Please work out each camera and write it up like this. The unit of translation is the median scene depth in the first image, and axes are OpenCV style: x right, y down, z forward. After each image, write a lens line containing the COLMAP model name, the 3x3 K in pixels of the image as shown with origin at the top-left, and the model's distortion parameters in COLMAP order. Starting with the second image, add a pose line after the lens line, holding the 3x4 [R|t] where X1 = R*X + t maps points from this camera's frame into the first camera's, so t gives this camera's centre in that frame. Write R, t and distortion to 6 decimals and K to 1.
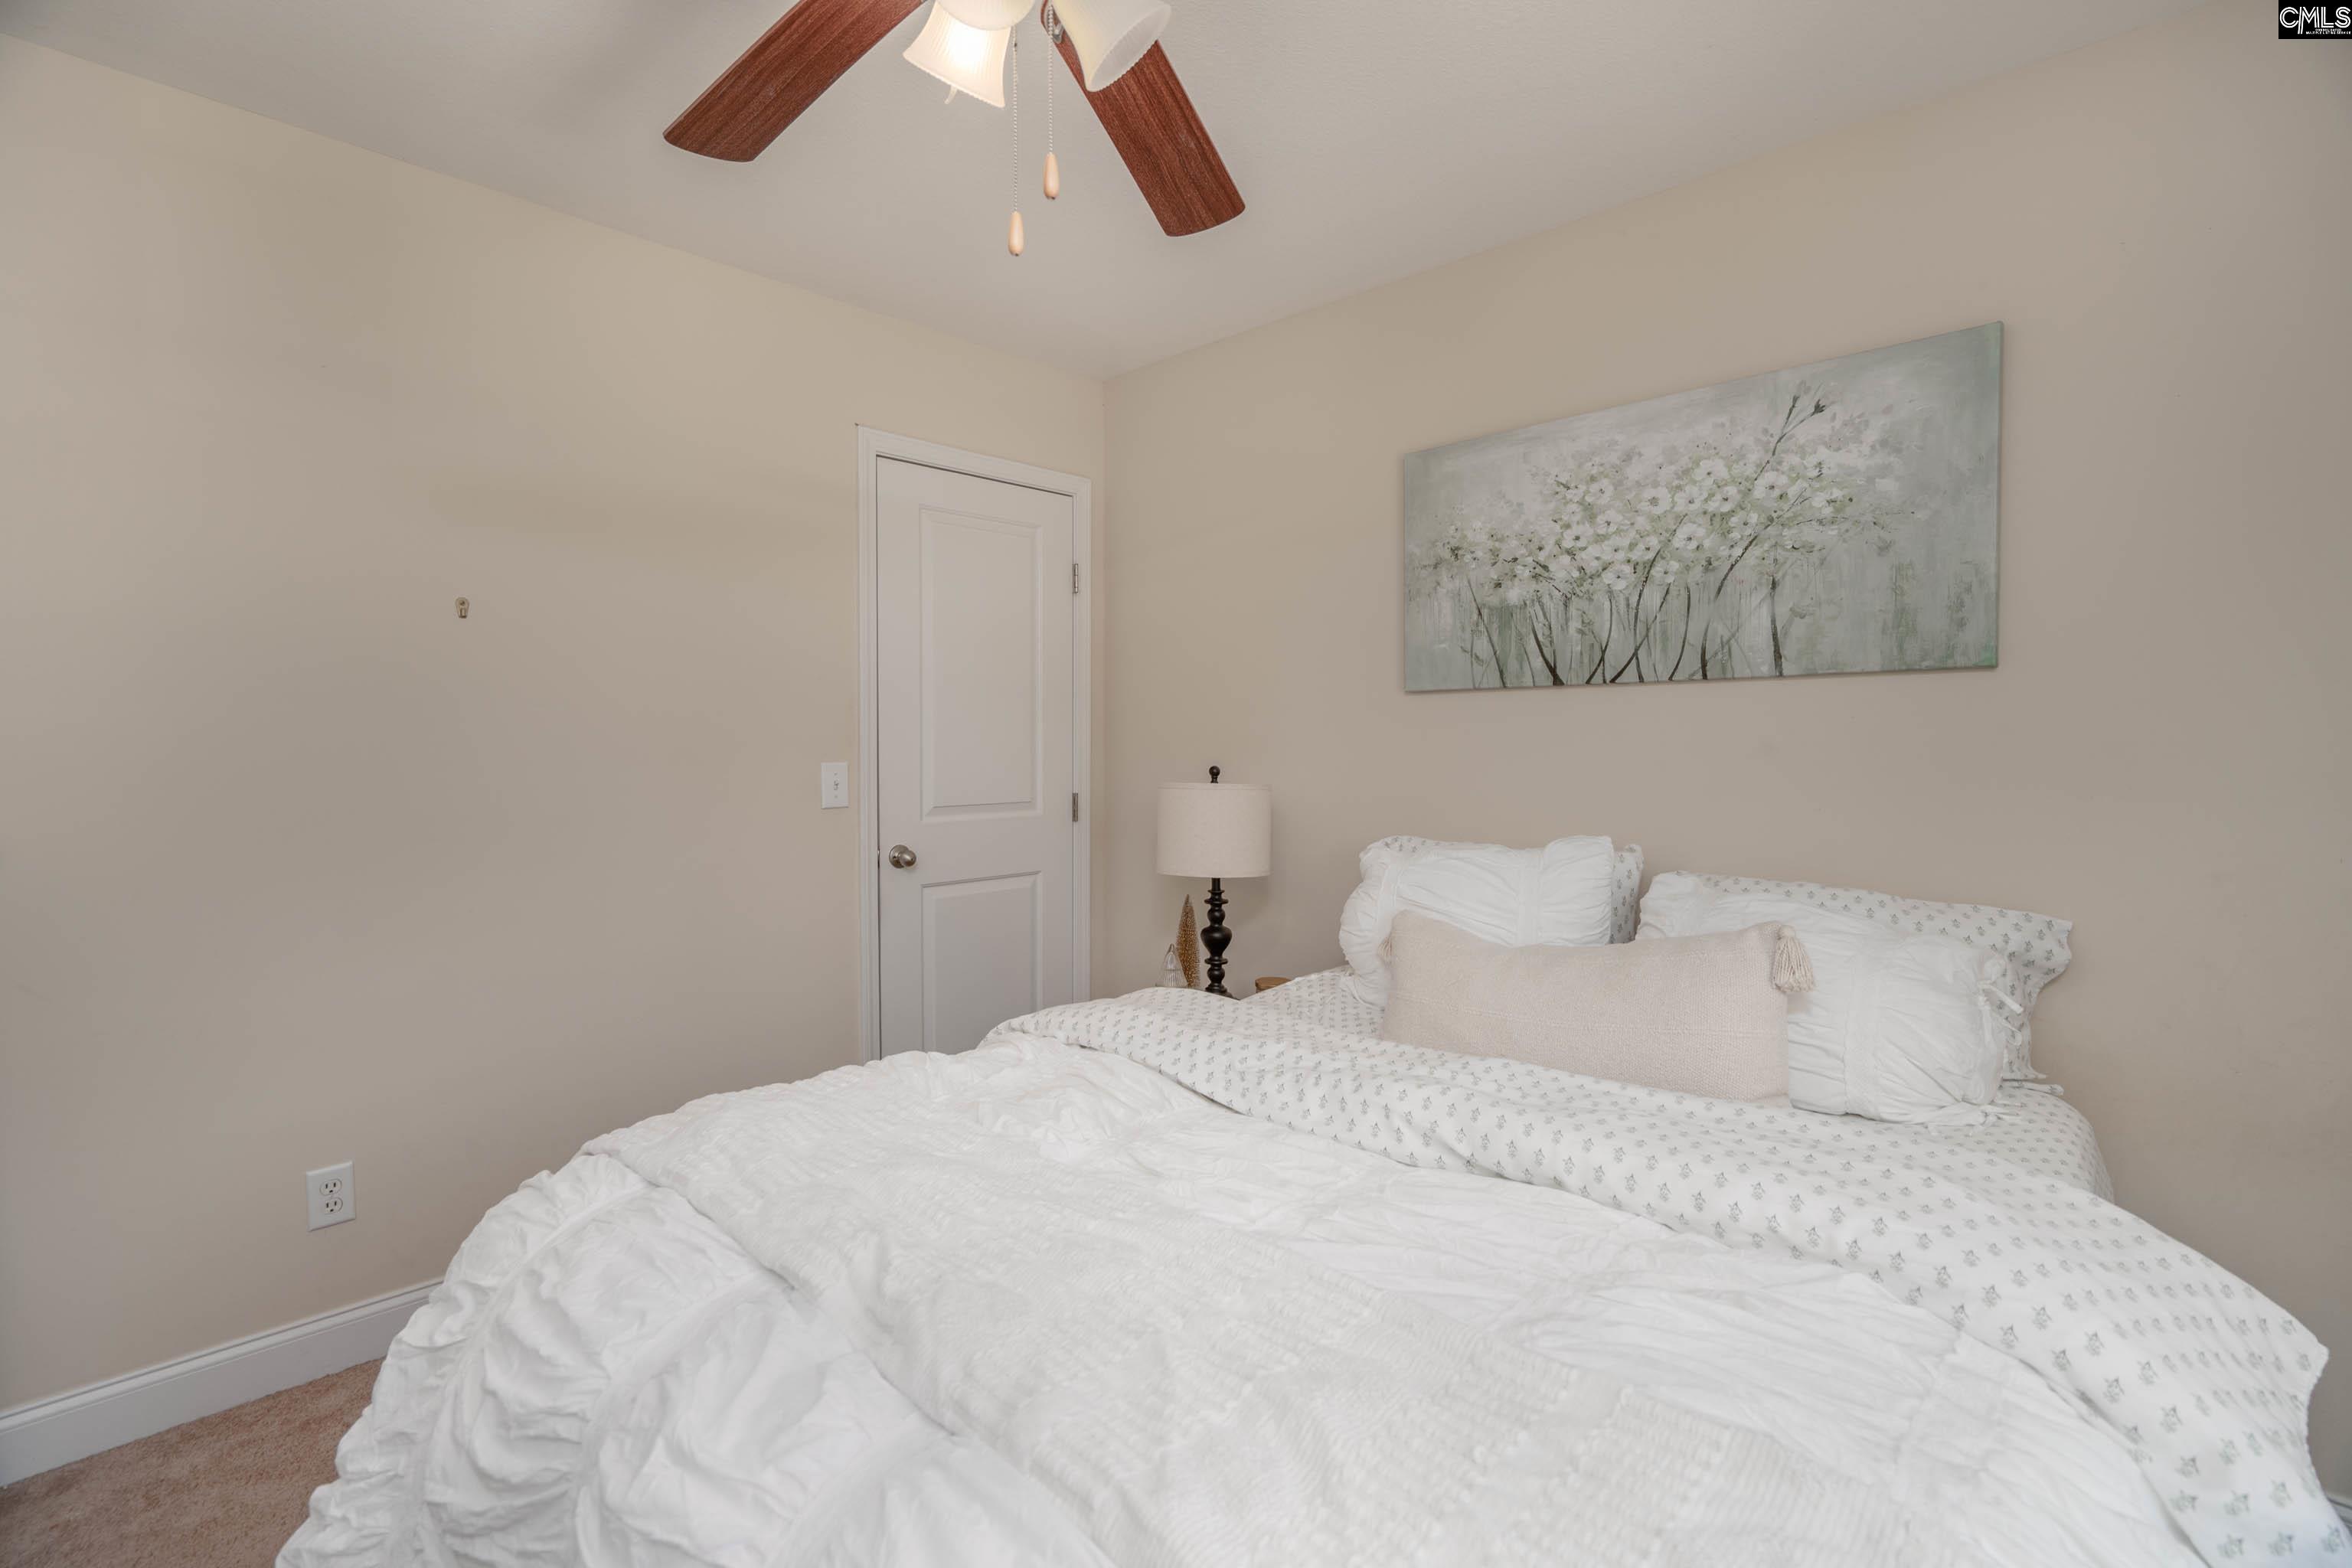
lens RADIAL K [[1058.3, 0, 1168.7], [0, 1058.3, 773.4], [0, 0, 1]] dist [-0.001666, 0.001406]
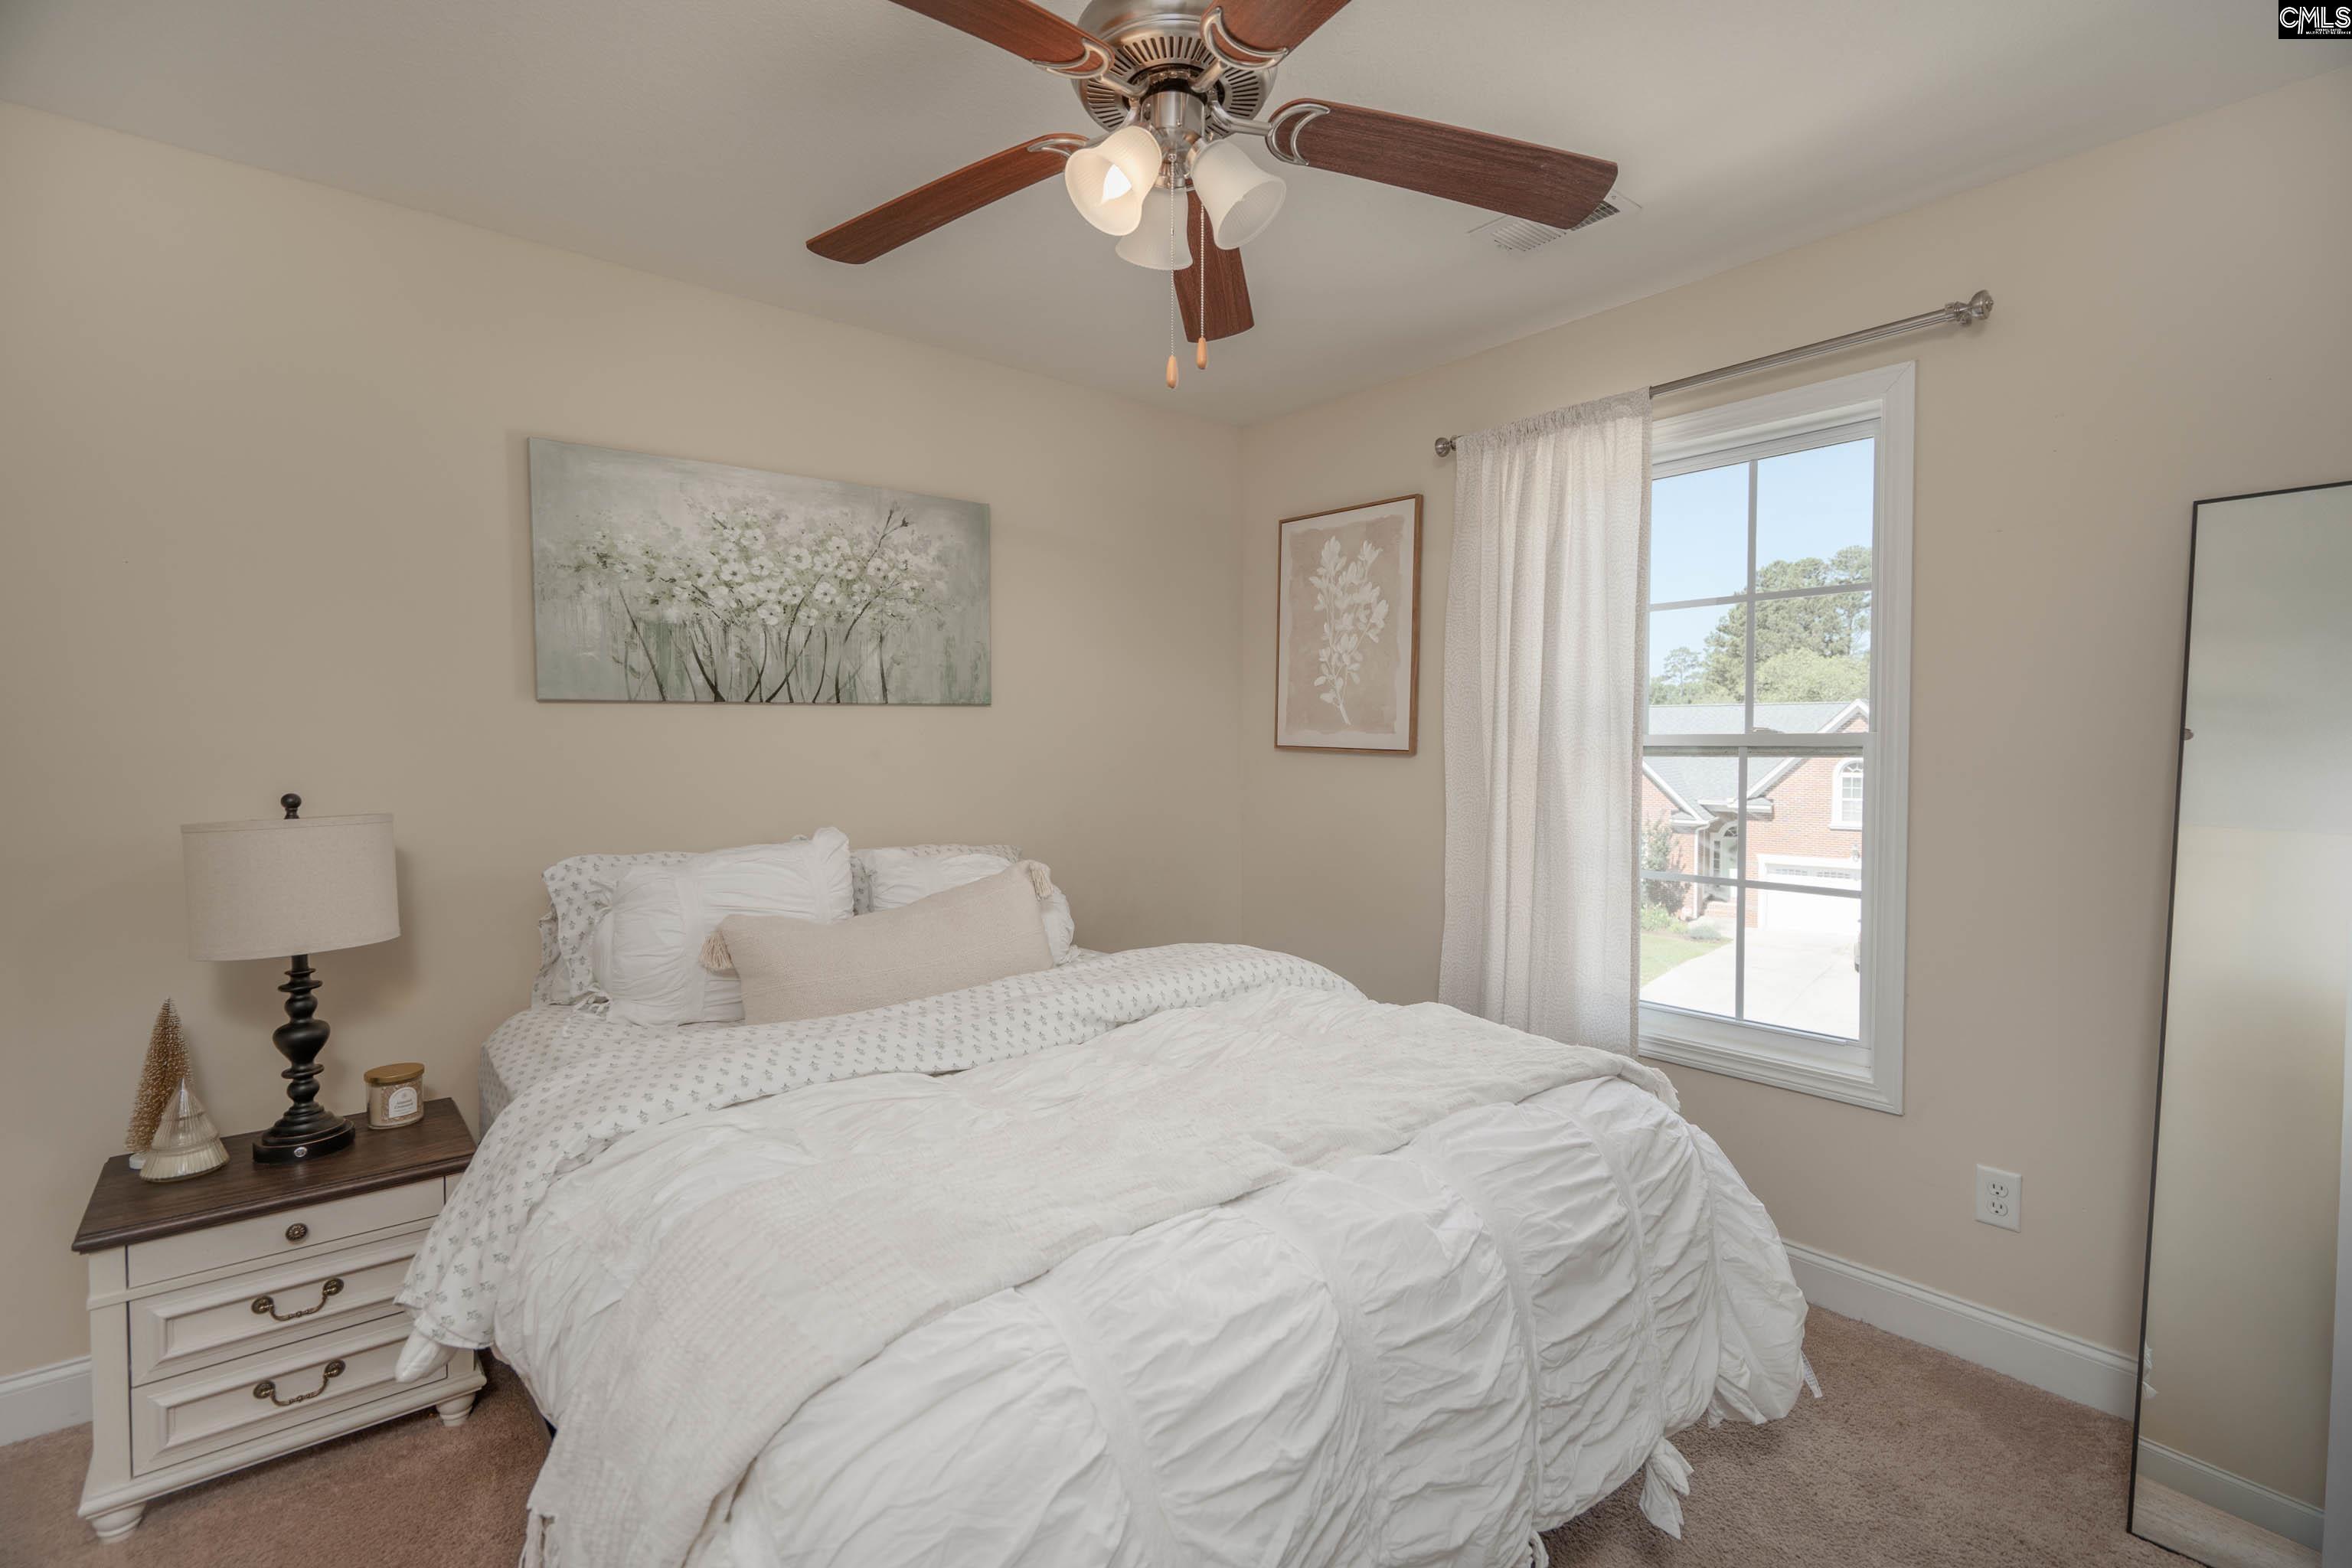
lens RADIAL K [[1058.3, 0, 1168.7], [0, 1058.3, 773.4], [0, 0, 1]] dist [-0.001666, 0.001406]
pose [[0.107925, -0.032662, 0.993622, -0.714759], [0.037570, 0.998880, 0.028754, -0.022833], [-0.993449, 0.034227, 0.109031, 0.424515]]
